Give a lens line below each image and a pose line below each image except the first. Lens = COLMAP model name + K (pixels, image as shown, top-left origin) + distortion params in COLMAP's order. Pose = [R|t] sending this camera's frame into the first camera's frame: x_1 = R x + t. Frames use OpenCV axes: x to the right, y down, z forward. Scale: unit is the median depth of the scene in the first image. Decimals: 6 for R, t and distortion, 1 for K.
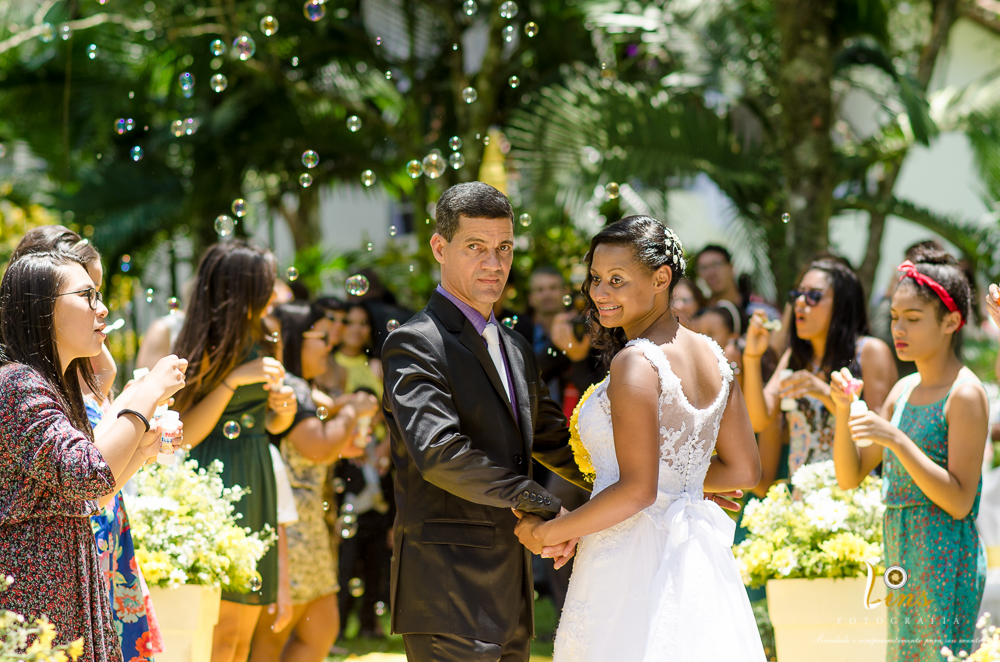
lens RADIAL K [[3536.7, 0, 503.4], [0, 3536.7, 324.5], [0, 0, 1]] dist [0.006515, 0.000000]
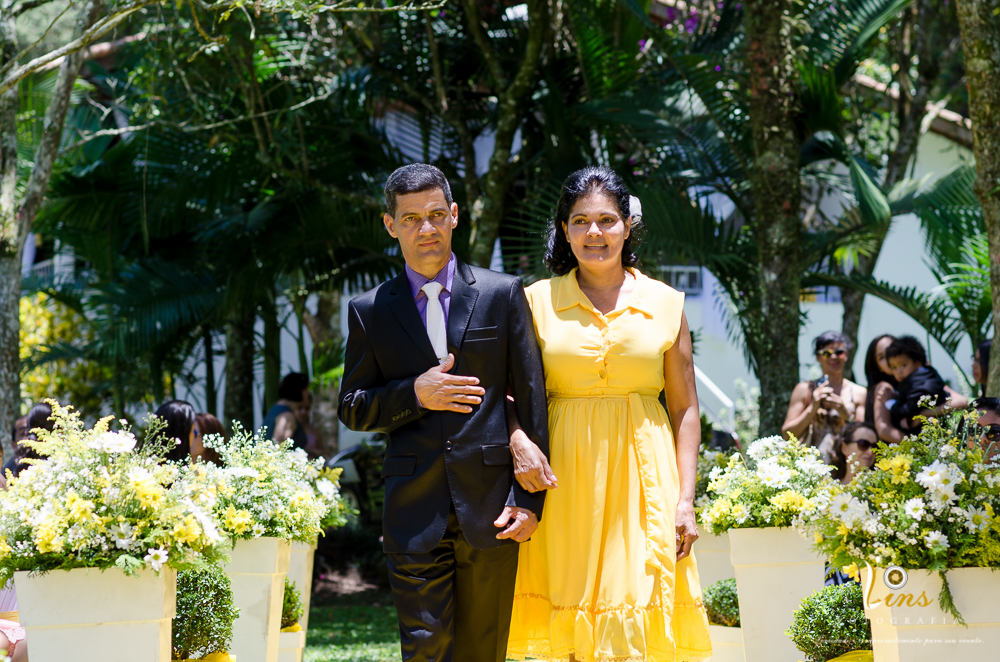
lens RADIAL K [[3536.7, 0, 492.6], [0, 3536.7, 327.0], [0, 0, 1]] dist [0.006515, 0.000000]
pose [[0.999951, -0.009060, -0.004110, -0.003081], [0.008890, 0.999176, -0.039600, 0.049764], [0.004465, 0.039562, 0.999207, -0.260498]]
